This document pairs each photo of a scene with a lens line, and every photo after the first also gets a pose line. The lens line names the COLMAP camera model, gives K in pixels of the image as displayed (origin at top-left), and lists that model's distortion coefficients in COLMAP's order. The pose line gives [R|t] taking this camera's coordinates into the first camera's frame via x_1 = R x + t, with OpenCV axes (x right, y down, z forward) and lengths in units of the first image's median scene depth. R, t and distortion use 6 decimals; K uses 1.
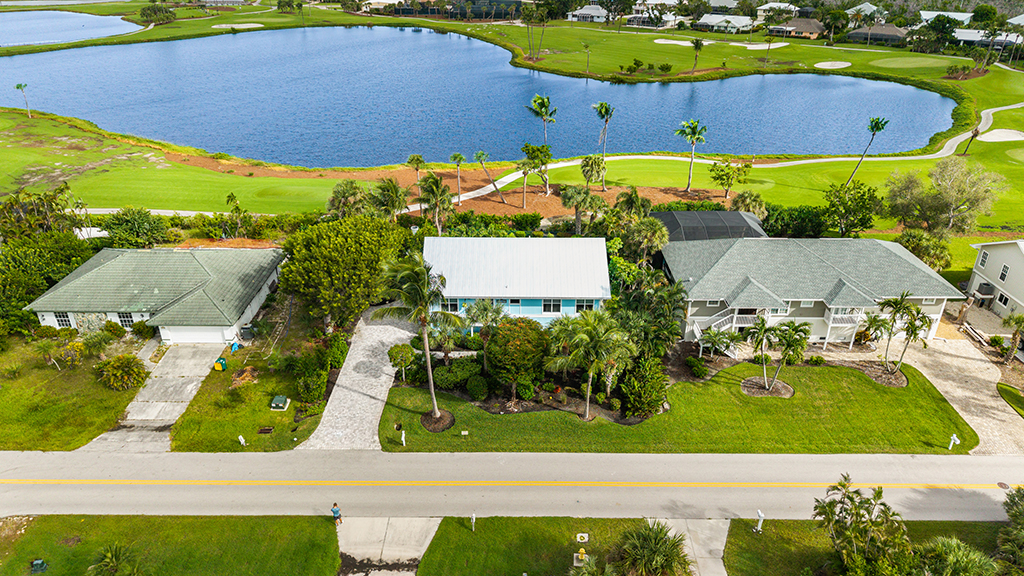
lens RADIAL K [[669.1, 0, 512.0], [0, 669.1, 288.0], [0, 0, 1]] dist [0.000539, -0.001296]
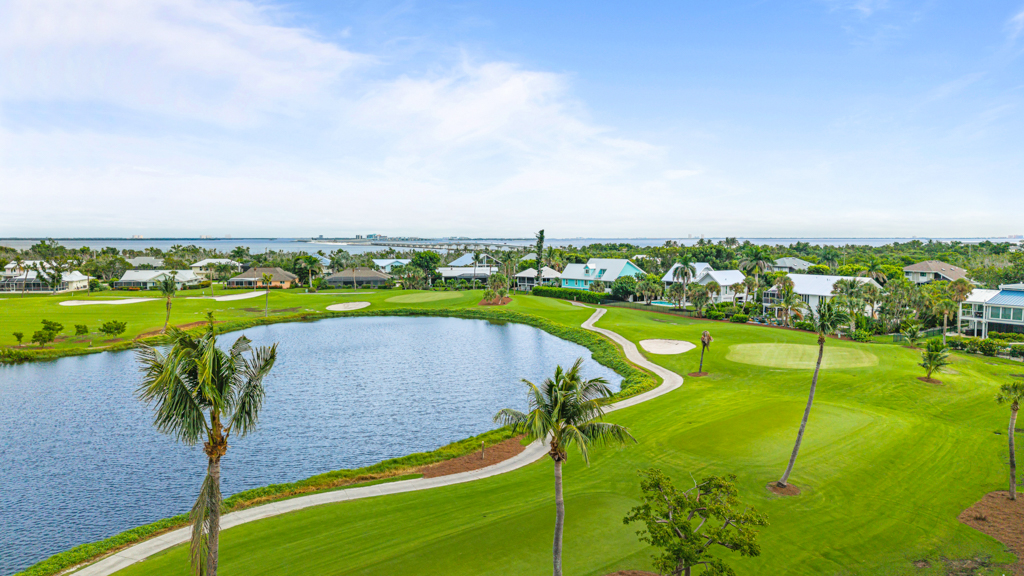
lens RADIAL K [[660.1, 0, 512.0], [0, 660.1, 288.0], [0, 0, 1]] dist [0.002070, 0.000181]
pose [[0.663004, -0.049212, 0.746996, 0.026891], [0.338323, 0.909820, -0.240344, -0.082692], [-0.667805, 0.412075, 0.619864, 0.310123]]
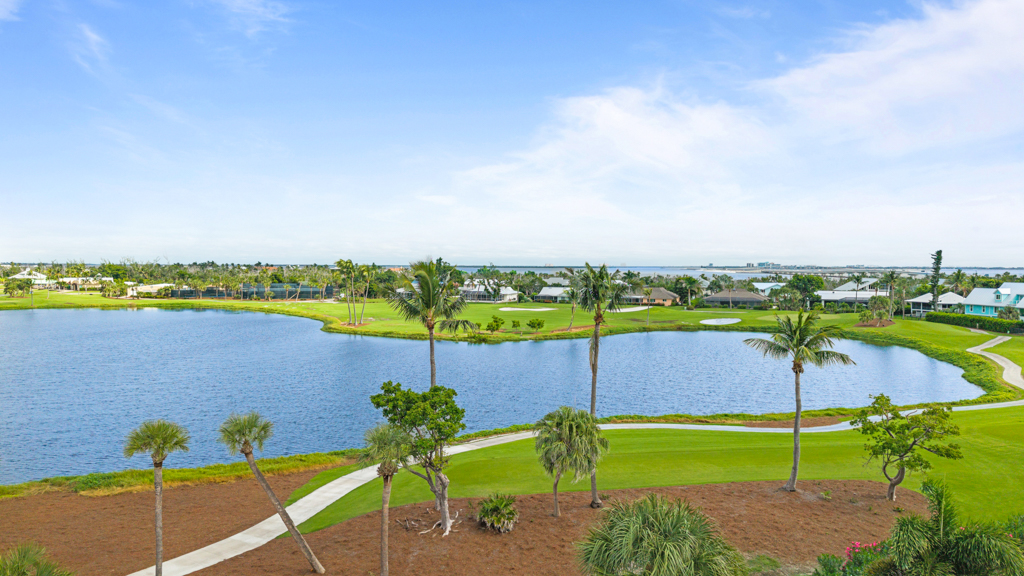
lens RADIAL K [[669.1, 0, 512.0], [0, 669.1, 288.0], [0, 0, 1]] dist [0.000539, -0.001296]
pose [[0.962003, 0.001809, 0.273033, -0.003539], [0.115460, 0.903476, -0.412795, -0.041757], [-0.247426, 0.428634, 0.868938, 0.249160]]
